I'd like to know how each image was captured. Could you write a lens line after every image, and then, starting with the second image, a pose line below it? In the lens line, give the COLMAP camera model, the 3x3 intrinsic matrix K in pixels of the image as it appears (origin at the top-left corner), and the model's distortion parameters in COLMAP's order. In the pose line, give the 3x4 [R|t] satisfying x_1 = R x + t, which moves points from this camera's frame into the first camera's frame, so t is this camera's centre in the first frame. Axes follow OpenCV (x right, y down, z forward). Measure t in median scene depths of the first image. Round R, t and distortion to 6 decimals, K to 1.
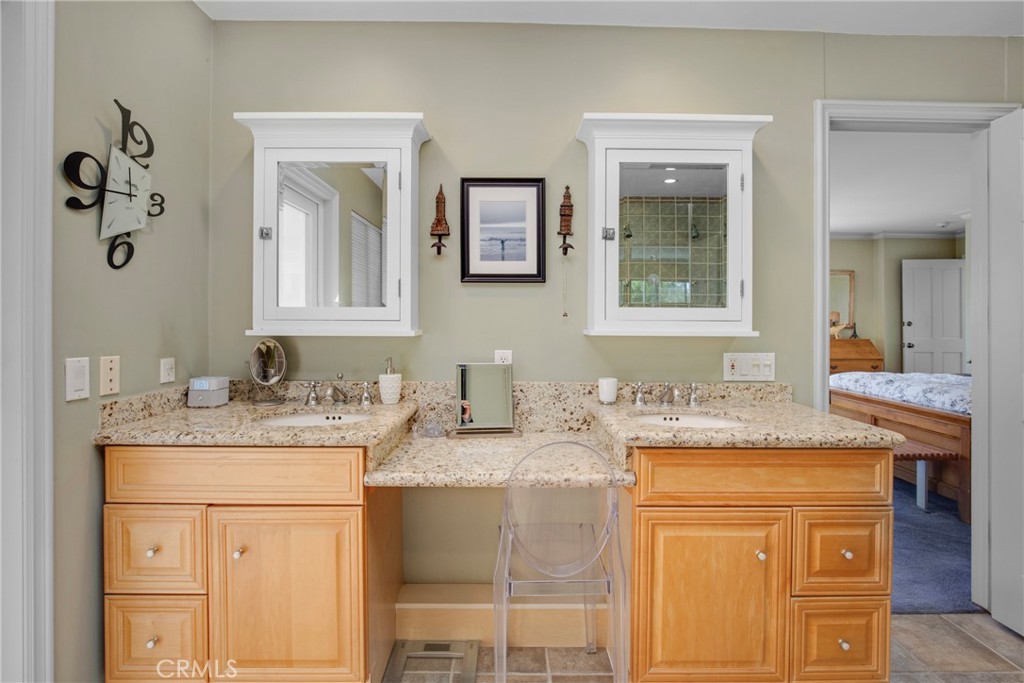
lens RADIAL K [[482.1, 0, 510.5], [0, 482.1, 334.2], [0, 0, 1]] dist [-0.015699, 0.000667]
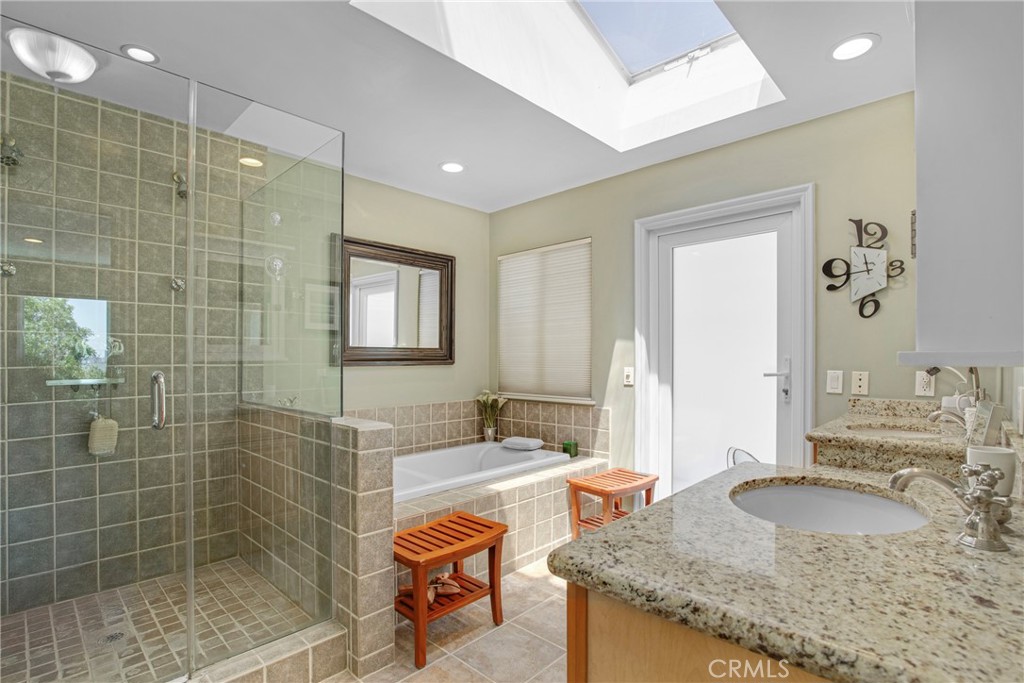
lens RADIAL K [[482.1, 0, 513.1], [0, 482.1, 350.2], [0, 0, 1]] dist [-0.015699, 0.000667]
pose [[-0.695031, -0.008083, -0.718934, 1.135652], [-0.012671, 0.999919, 0.001008, -0.013314], [0.718868, 0.009810, -0.695078, 1.232121]]
